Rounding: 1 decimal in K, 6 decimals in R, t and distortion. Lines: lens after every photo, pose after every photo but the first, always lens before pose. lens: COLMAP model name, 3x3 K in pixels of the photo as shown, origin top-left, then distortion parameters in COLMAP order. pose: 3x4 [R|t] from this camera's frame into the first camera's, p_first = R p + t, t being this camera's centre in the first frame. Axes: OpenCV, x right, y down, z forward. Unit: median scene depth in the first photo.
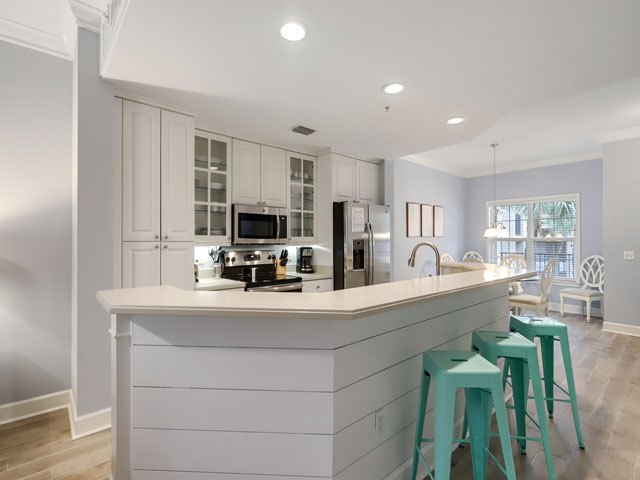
lens RADIAL K [[308.5, 0, 317.7], [0, 308.5, 242.4], [0, 0, 1]] dist [-0.002394, -0.000089]
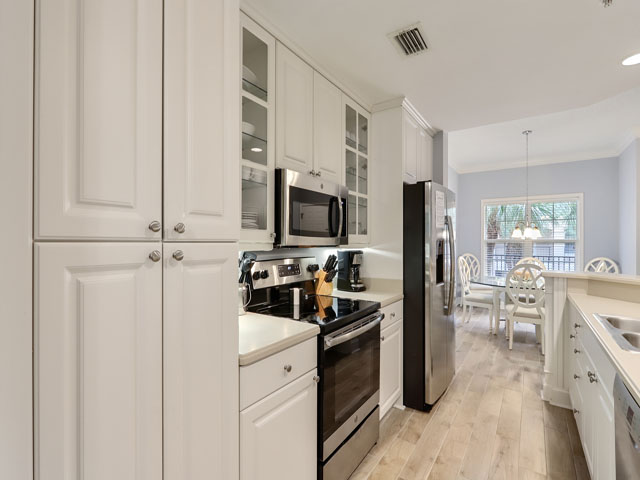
lens RADIAL K [[308.5, 0, 323.8], [0, 308.5, 242.4], [0, 0, 1]] dist [-0.002394, -0.000089]
pose [[0.967661, 0.003197, 0.252236, -0.303952], [-0.002389, 0.999991, -0.003510, -0.000275], [-0.252245, 0.002794, 0.967659, 0.448048]]
